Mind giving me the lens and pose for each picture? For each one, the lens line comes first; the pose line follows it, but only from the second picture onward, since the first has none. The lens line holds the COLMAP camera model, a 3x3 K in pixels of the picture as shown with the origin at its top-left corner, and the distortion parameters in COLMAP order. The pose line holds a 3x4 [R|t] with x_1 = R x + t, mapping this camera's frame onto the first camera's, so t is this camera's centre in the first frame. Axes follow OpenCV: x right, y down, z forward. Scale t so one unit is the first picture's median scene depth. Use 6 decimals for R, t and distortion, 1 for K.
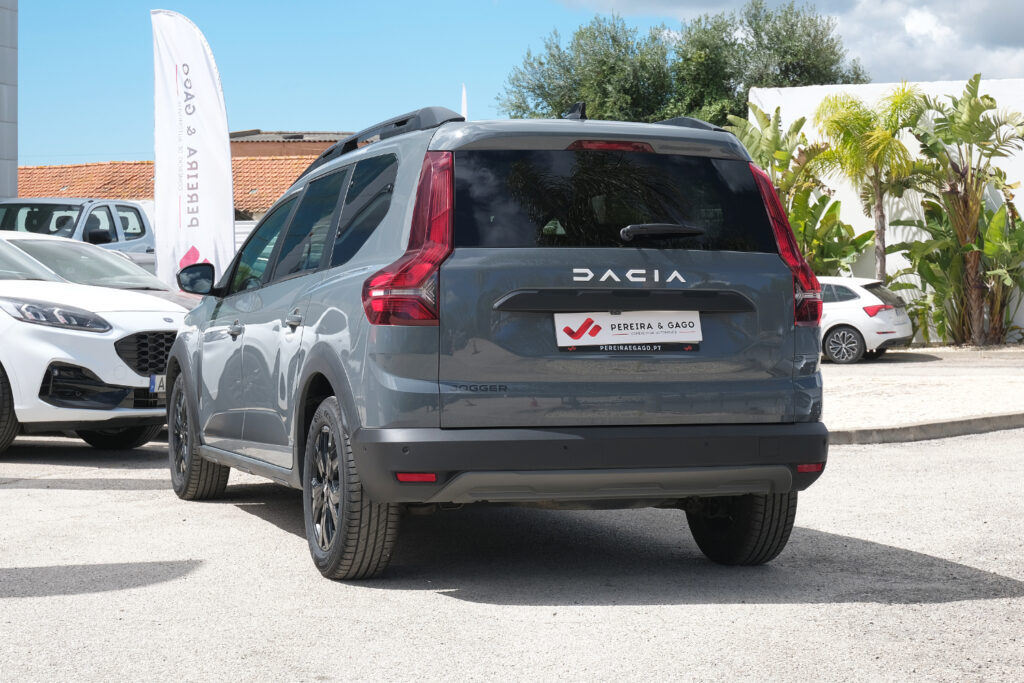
lens RADIAL K [[2018.9, 0, 513.1], [0, 2018.9, 339.1], [0, 0, 1]] dist [-0.069173, 0.000000]
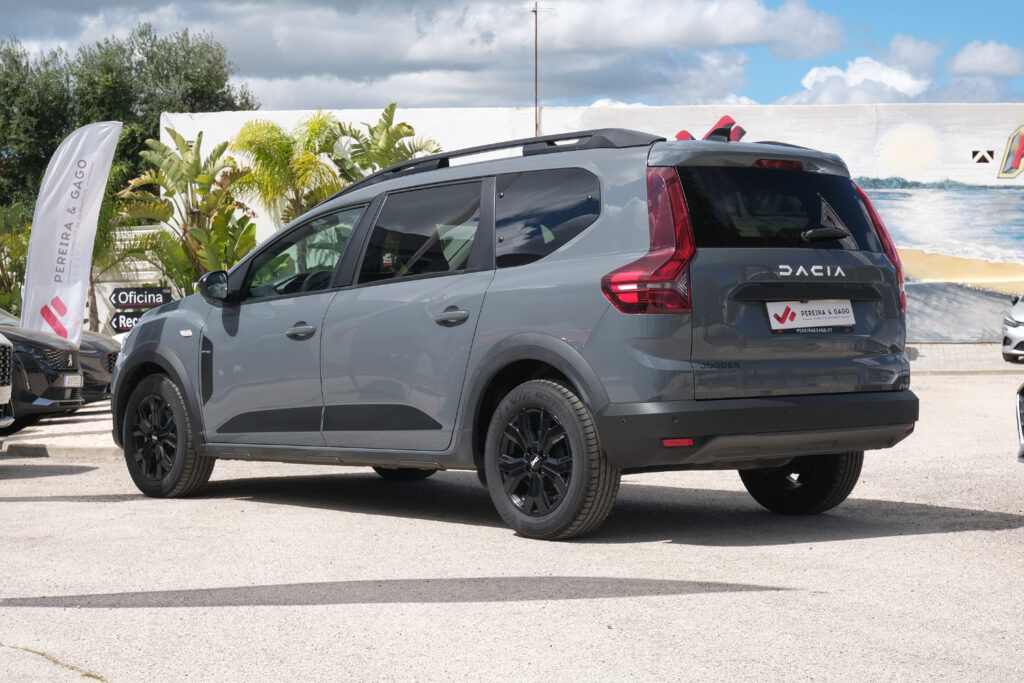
lens RADIAL K [[2018.9, 0, 543.1], [0, 2018.9, 350.4], [0, 0, 1]] dist [-0.069173, 0.000000]
pose [[0.922644, -0.022795, 0.384979, -0.109286], [0.025626, 0.999669, -0.002225, 0.002908], [-0.384801, 0.011919, 0.922923, -0.011202]]
